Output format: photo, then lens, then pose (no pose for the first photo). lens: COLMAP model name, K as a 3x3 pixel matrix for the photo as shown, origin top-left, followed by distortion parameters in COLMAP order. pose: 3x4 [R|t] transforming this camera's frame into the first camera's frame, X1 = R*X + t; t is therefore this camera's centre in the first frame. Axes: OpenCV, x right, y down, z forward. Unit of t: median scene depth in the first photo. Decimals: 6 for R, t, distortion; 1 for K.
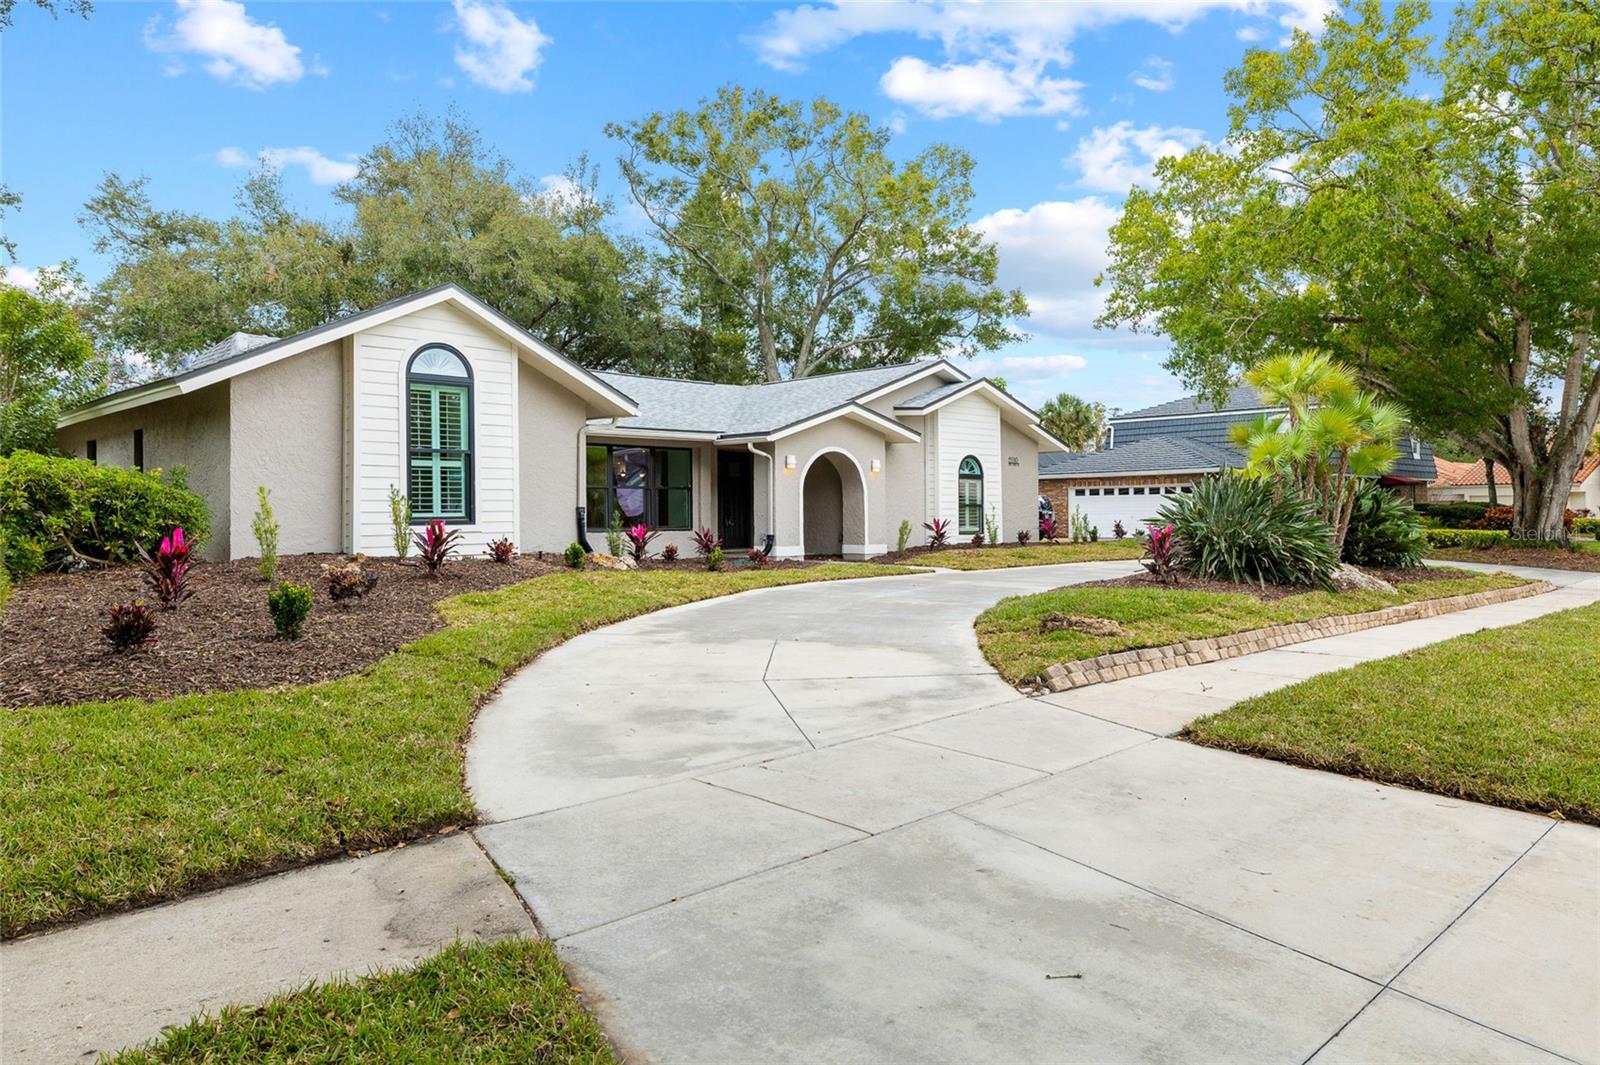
lens RADIAL K [[1044.5, 0, 800.0], [0, 1044.5, 532.5], [0, 0, 1]] dist [0.001776, 0.000143]
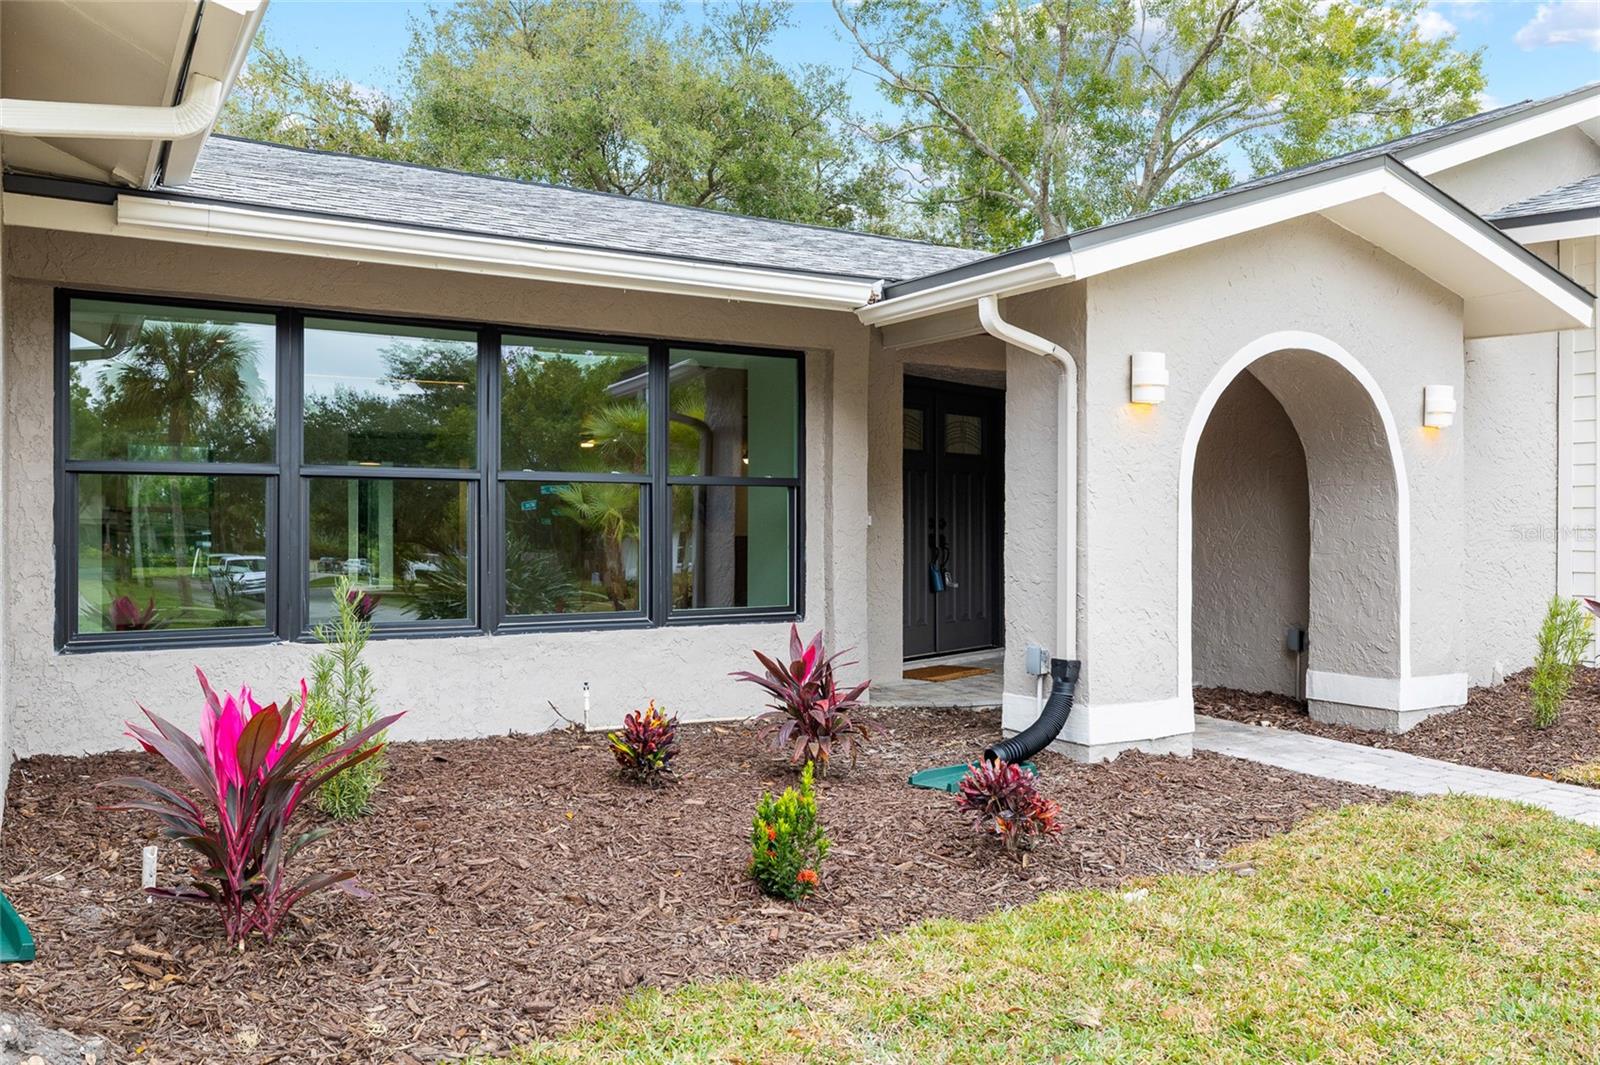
lens RADIAL K [[1226.8, 0, 800.0], [0, 1226.8, 532.5], [0, 0, 1]] dist [0.001598, -0.000863]
pose [[0.972125, 0.007786, -0.234332, -0.020760], [-0.010571, 0.999888, -0.010632, -0.024390], [0.234223, 0.012813, 0.972098, 0.670502]]
